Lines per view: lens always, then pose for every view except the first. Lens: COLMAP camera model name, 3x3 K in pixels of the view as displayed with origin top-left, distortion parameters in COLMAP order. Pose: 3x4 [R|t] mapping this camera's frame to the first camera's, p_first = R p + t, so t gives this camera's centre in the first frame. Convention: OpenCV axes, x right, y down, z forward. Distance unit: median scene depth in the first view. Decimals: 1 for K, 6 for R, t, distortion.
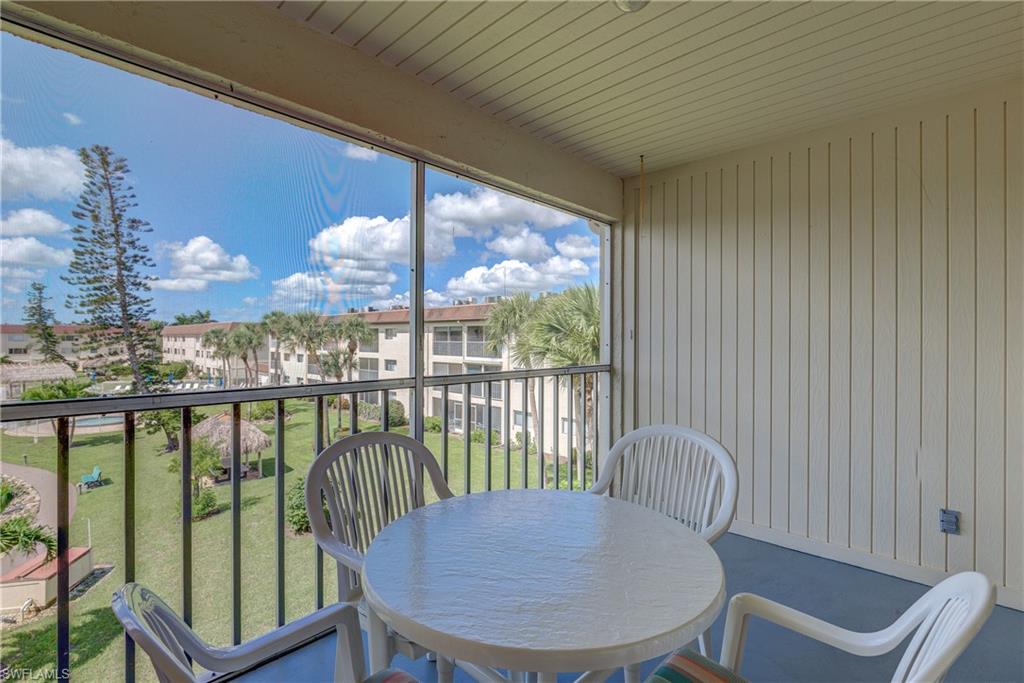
lens RADIAL K [[470.0, 0, 518.7], [0, 470.0, 339.7], [0, 0, 1]] dist [-0.007388, 0.000197]
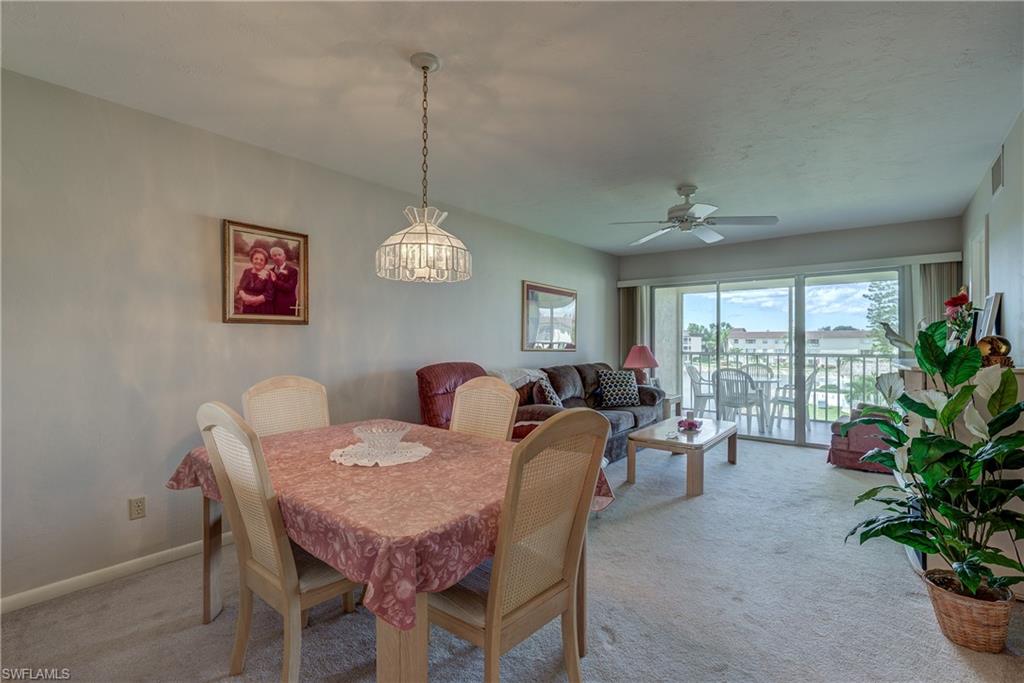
lens RADIAL K [[461.2, 0, 517.4], [0, 461.2, 340.2], [0, 0, 1]] dist [-0.009924, 0.000264]
pose [[0.080165, -0.006495, -0.996760, 0.227288], [0.001276, 0.999979, -0.006413, 0.000532], [0.996781, -0.000758, 0.080171, -0.084031]]
